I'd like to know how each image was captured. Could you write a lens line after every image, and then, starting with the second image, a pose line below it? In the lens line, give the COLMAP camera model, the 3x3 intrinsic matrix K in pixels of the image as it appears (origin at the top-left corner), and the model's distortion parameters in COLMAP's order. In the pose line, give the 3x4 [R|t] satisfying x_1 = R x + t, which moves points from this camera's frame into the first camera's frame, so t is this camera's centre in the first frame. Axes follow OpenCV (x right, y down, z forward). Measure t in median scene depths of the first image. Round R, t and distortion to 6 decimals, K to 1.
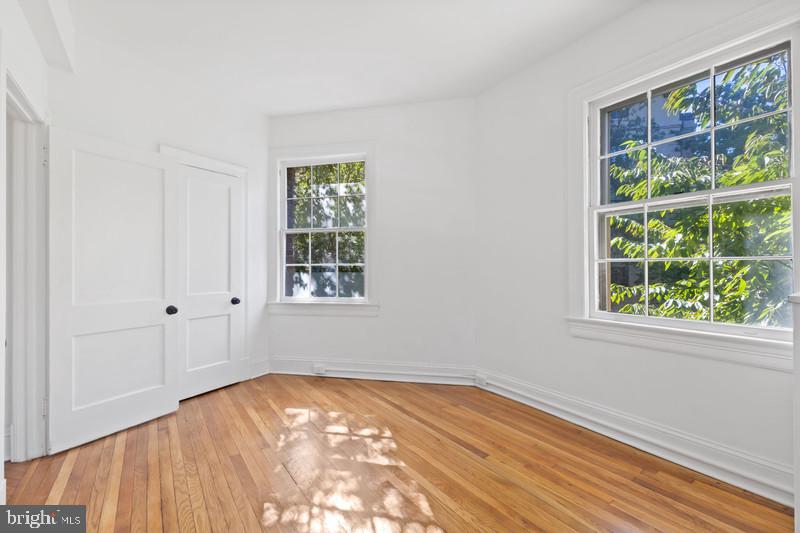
lens RADIAL K [[351.7, 0, 400.0], [0, 351.7, 266.5], [0, 0, 1]] dist [0.000851, 0.000342]
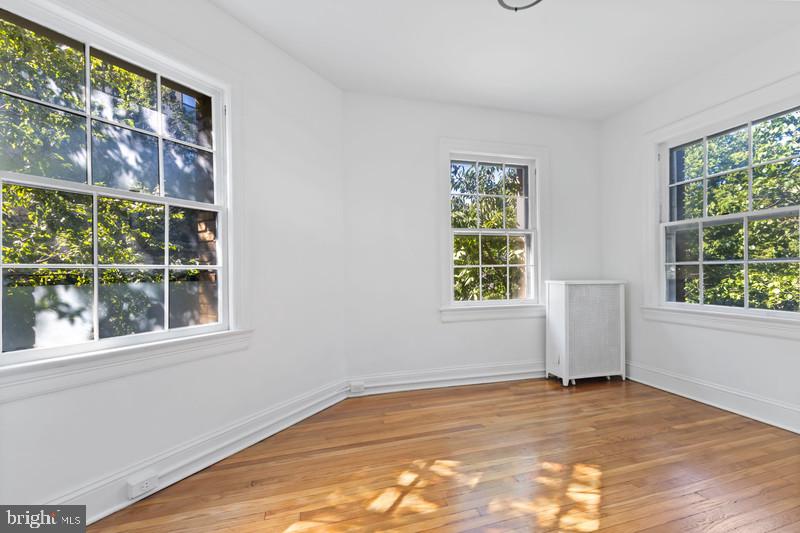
lens RADIAL K [[351.7, 0, 400.0], [0, 351.7, 266.5], [0, 0, 1]] dist [0.000851, 0.000342]
pose [[0.294966, 0.017717, 0.955343, -0.839540], [0.004683, 0.999789, -0.019987, 0.010569], [-0.955496, 0.010369, 0.294821, 0.754026]]
